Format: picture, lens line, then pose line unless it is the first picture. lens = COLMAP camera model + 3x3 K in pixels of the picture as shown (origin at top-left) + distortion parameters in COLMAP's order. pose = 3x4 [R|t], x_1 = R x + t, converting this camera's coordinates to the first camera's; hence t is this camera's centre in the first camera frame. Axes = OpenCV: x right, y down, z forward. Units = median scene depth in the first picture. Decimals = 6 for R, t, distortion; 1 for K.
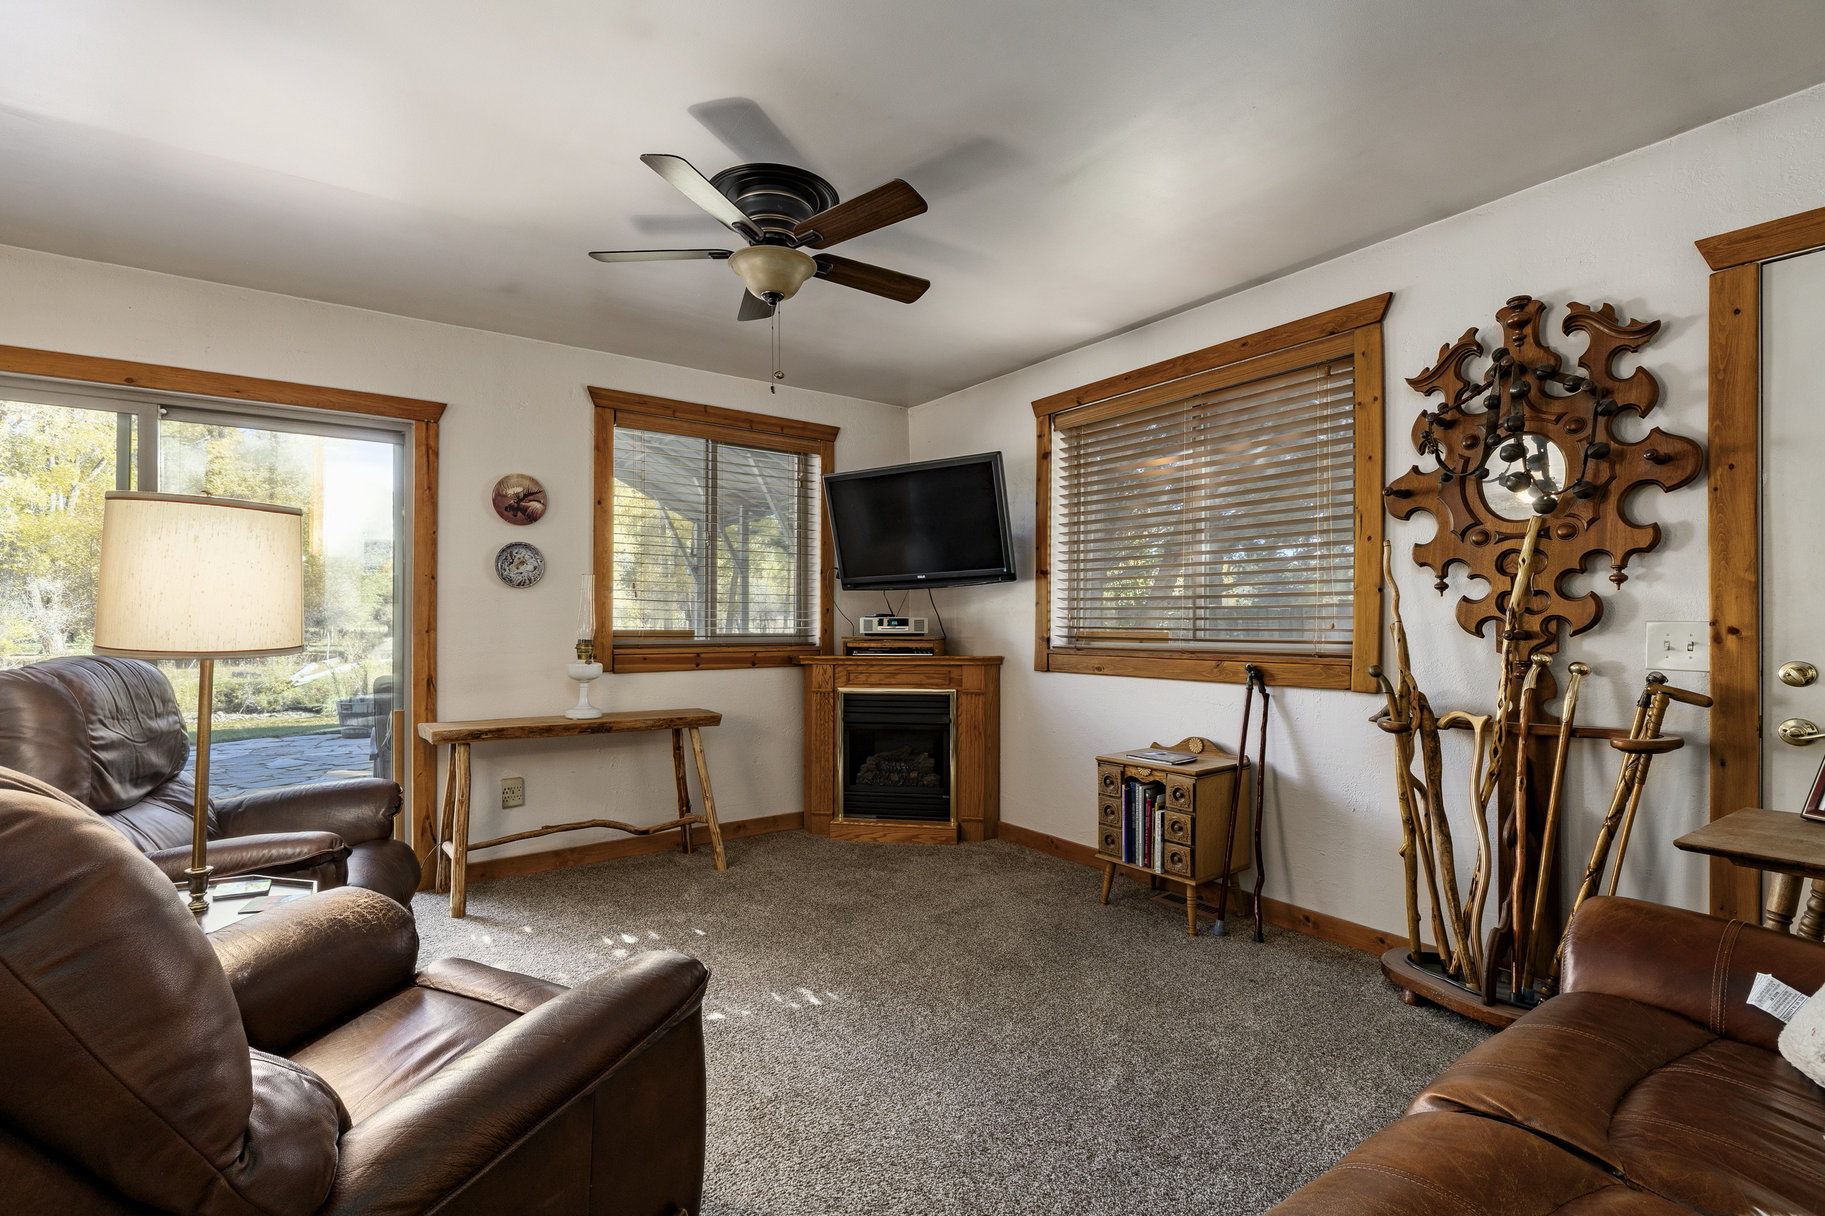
lens RADIAL K [[822.9, 0, 906.5], [0, 822.9, 622.1], [0, 0, 1]] dist [-0.004061, -0.000376]
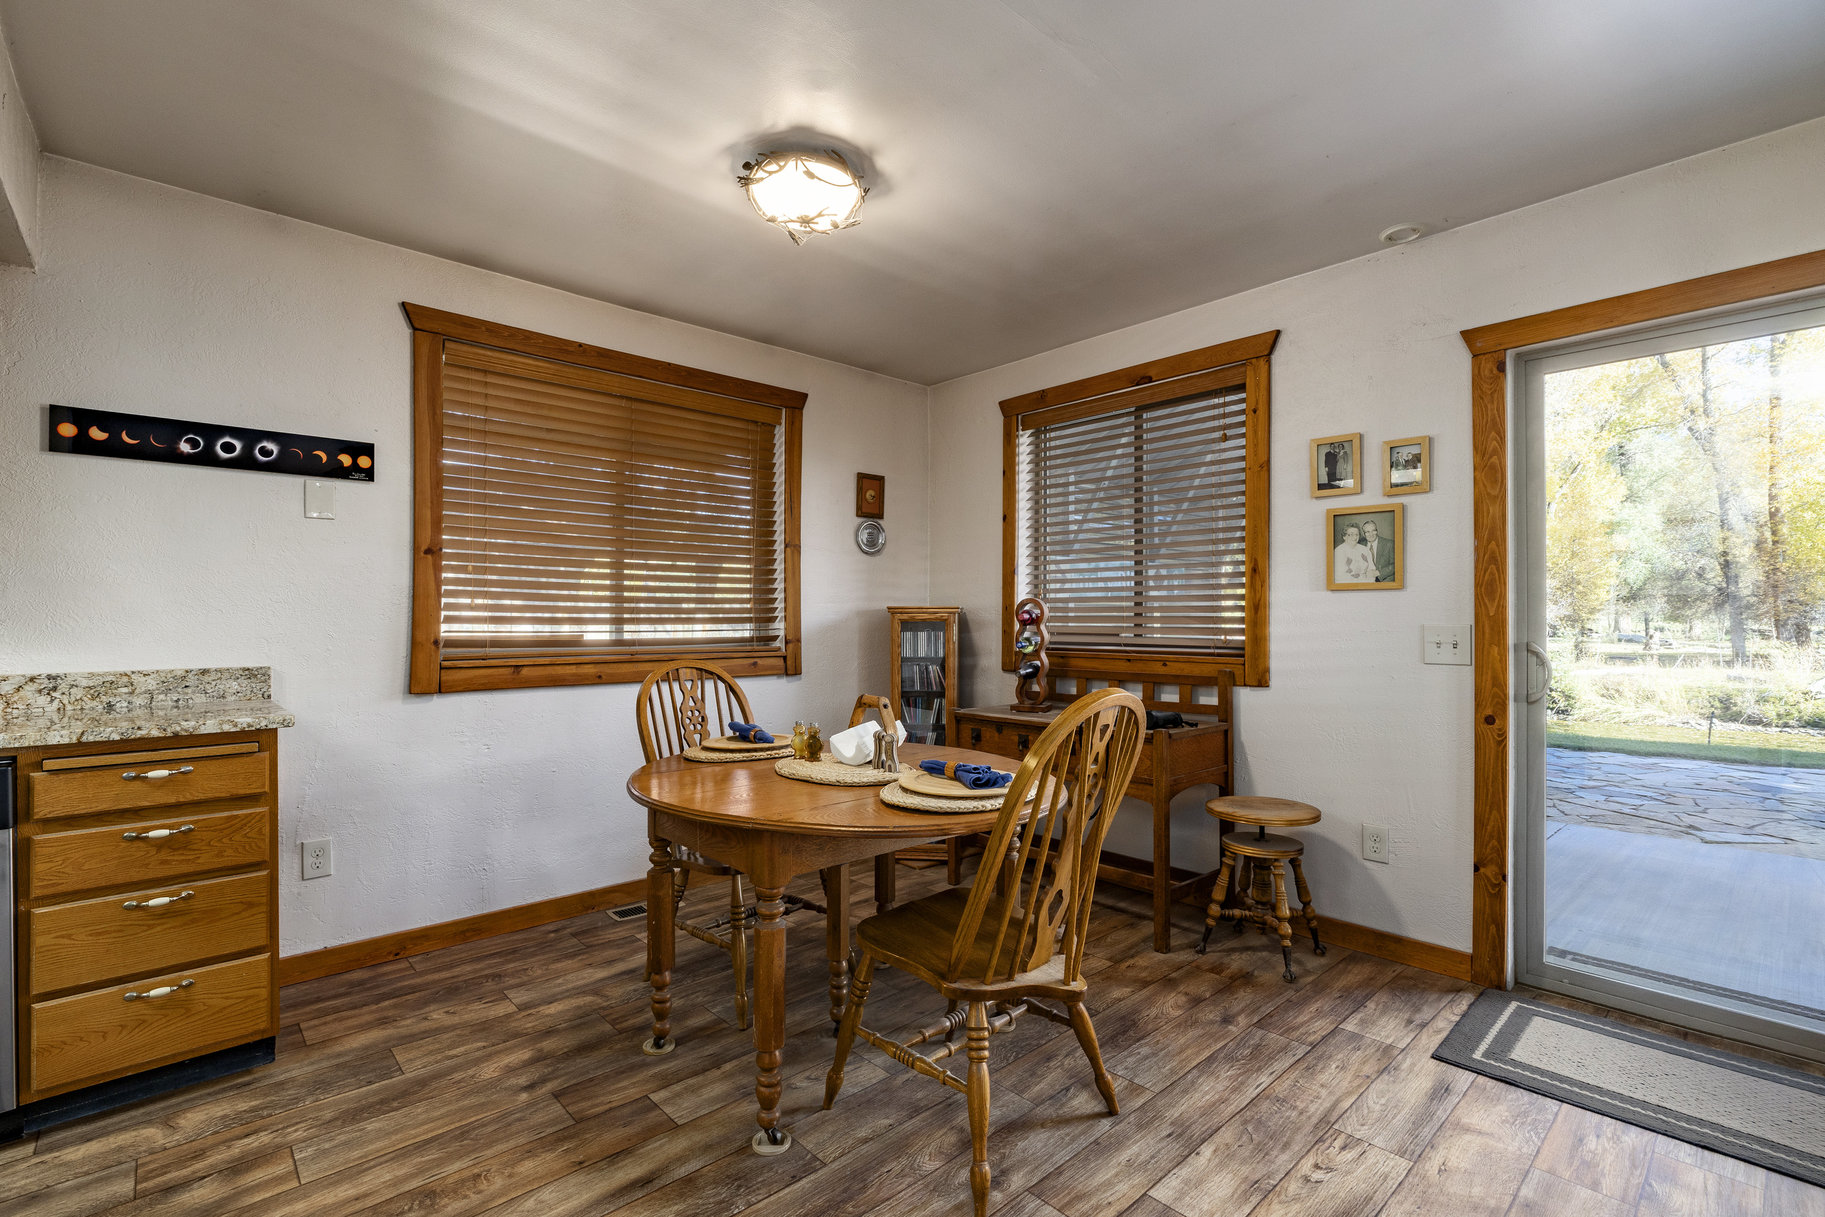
lens RADIAL K [[816.2, 0, 888.1], [0, 816.2, 609.9], [0, 0, 1]] dist [-0.001971, 0.000511]
pose [[0.106257, -0.006858, -0.994315, -0.401728], [-0.003002, 0.999969, -0.007218, -0.001171], [0.994334, 0.003752, 0.106233, 0.088154]]
